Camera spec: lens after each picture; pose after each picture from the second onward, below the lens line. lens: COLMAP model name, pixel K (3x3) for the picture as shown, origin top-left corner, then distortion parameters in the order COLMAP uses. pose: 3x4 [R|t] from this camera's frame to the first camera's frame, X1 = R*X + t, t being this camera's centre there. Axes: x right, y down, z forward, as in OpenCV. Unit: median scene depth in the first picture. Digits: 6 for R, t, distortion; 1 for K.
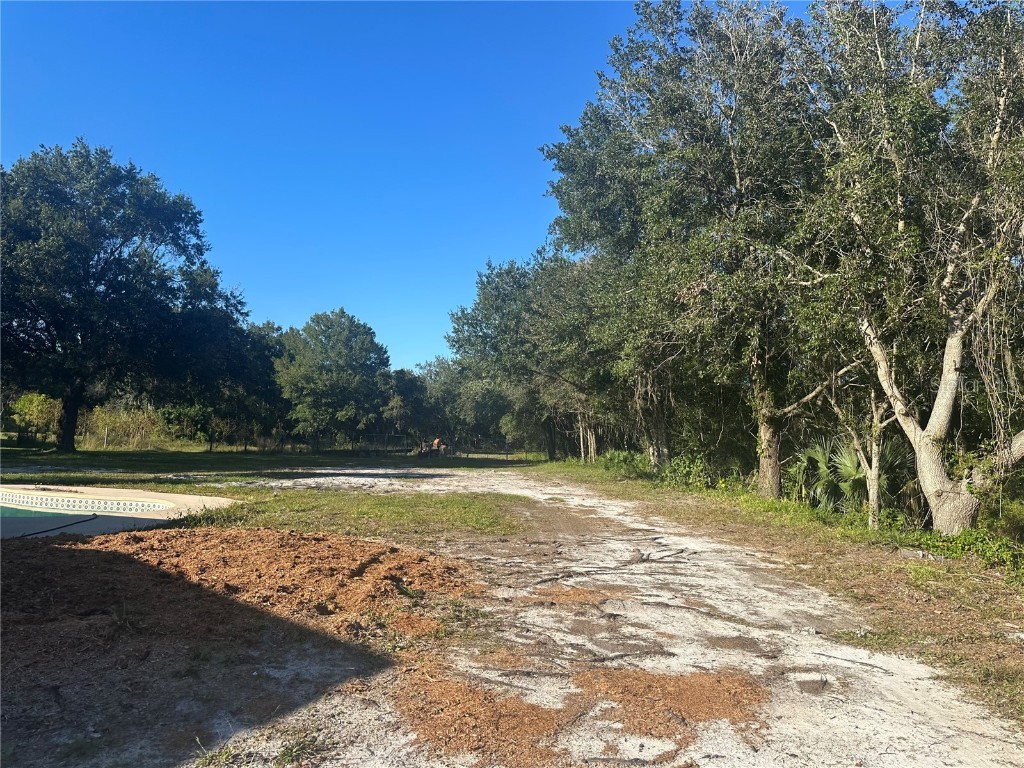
lens RADIAL K [[719.1, 0, 517.0], [0, 719.1, 376.5], [0, 0, 1]] dist [0.052095, -0.054426]
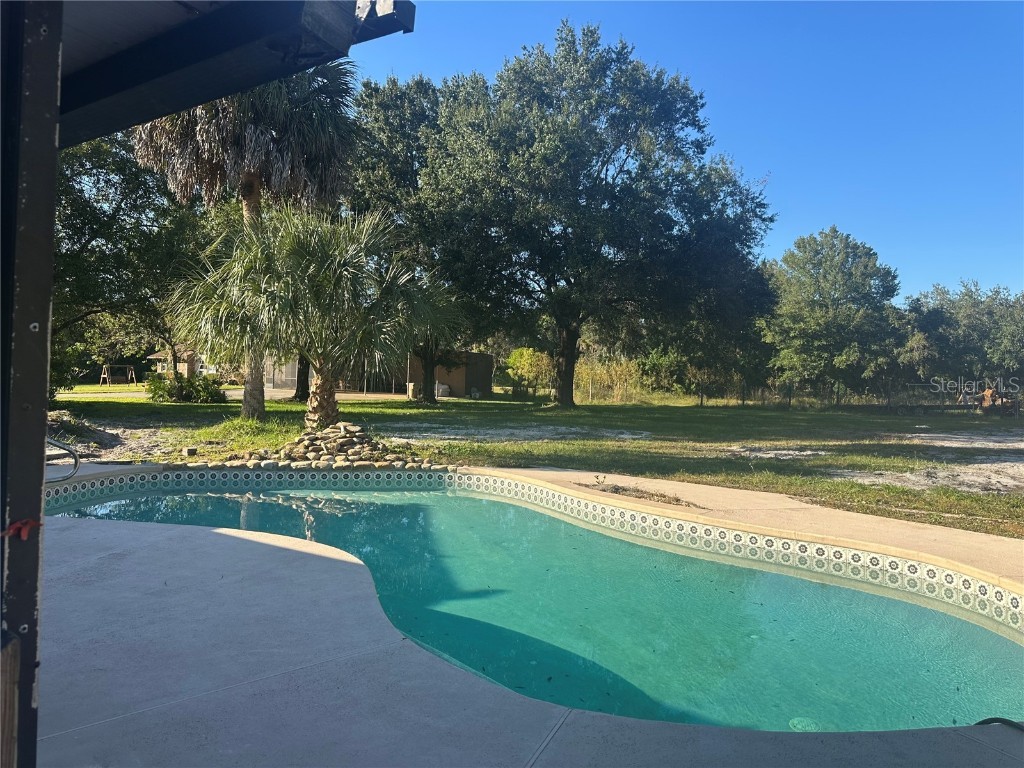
lens RADIAL K [[719.1, 0, 512.4], [0, 719.1, 383.9], [0, 0, 1]] dist [0.052095, -0.054426]
pose [[0.834139, -0.015249, -0.551343, -0.115396], [0.057348, 0.996598, 0.059199, 0.012216], [0.548564, -0.080998, 0.832176, 0.145228]]
